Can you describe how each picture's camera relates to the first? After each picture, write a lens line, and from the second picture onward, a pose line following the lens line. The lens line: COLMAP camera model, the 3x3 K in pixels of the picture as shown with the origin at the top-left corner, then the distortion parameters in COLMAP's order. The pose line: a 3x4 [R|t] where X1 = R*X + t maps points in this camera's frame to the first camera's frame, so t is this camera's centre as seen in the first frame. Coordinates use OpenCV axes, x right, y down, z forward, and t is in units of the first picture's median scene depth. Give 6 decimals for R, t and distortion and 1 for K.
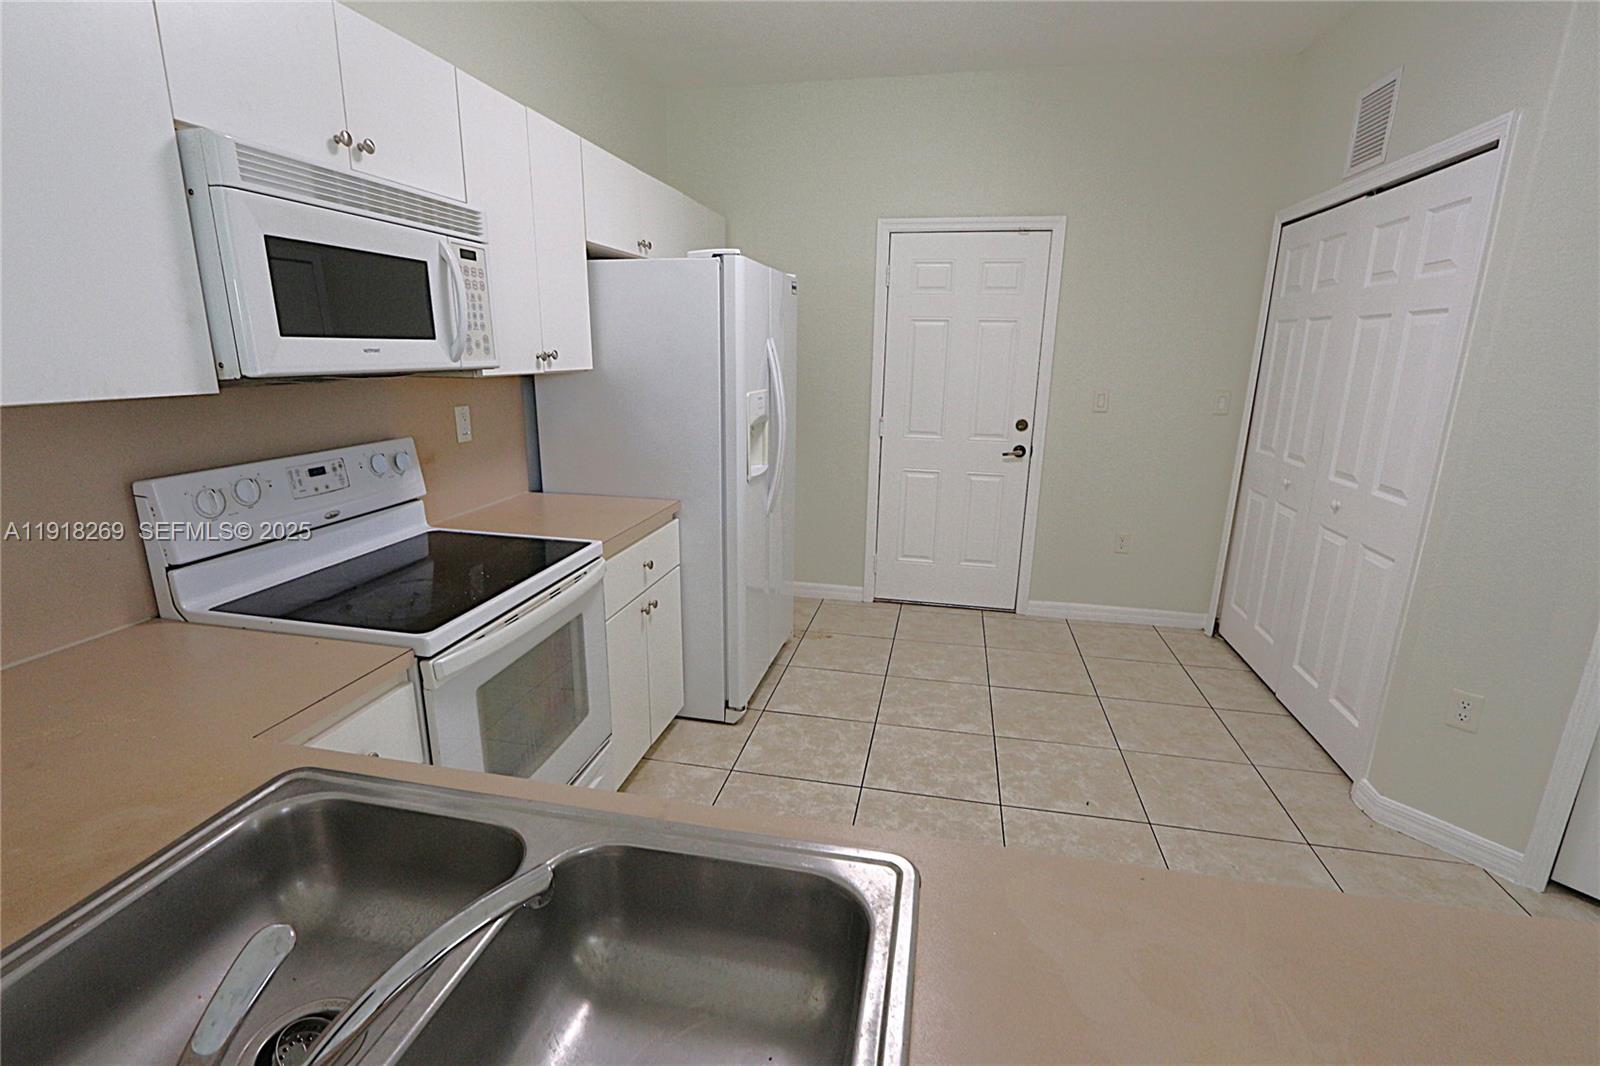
lens RADIAL K [[737.2, 0, 802.7], [0, 737.2, 539.8], [0, 0, 1]] dist [-0.018950, 0.001240]
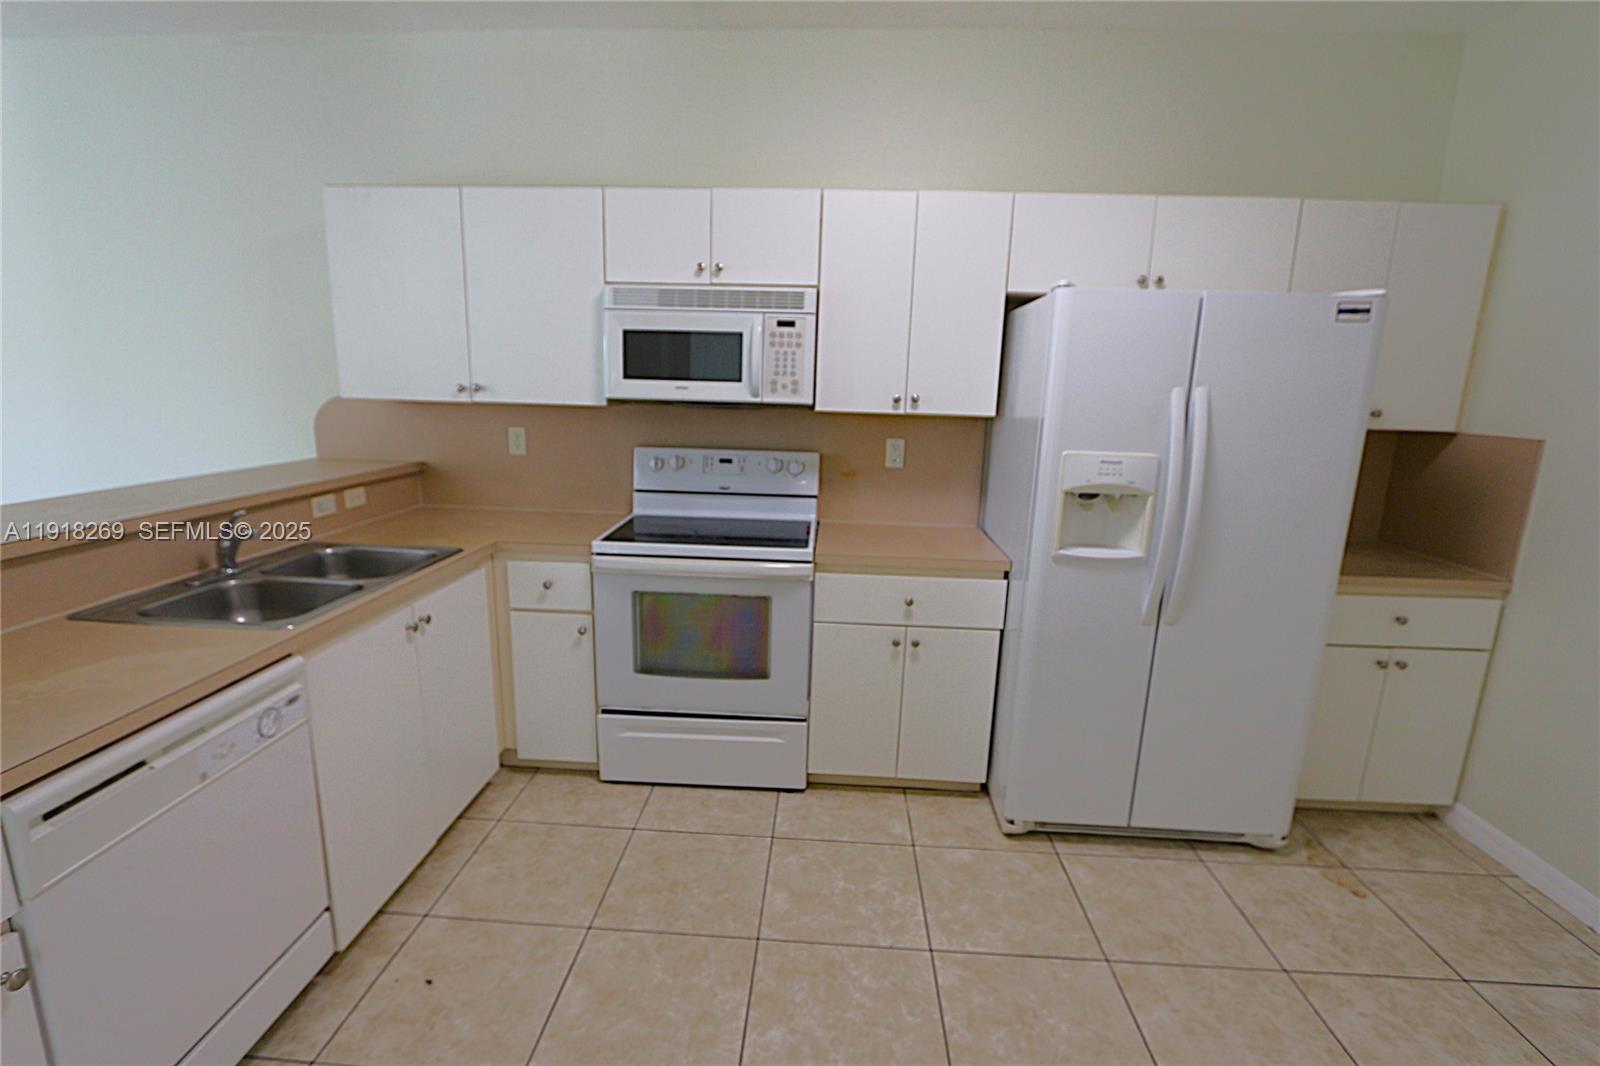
lens RADIAL K [[737.2, 0, 790.7], [0, 737.2, 538.5], [0, 0, 1]] dist [-0.018950, 0.001240]
pose [[0.148220, 0.191447, -0.970247, 0.978722], [-0.273213, 0.950828, 0.145878, -0.201314], [0.950466, 0.243462, 0.193238, 0.819386]]
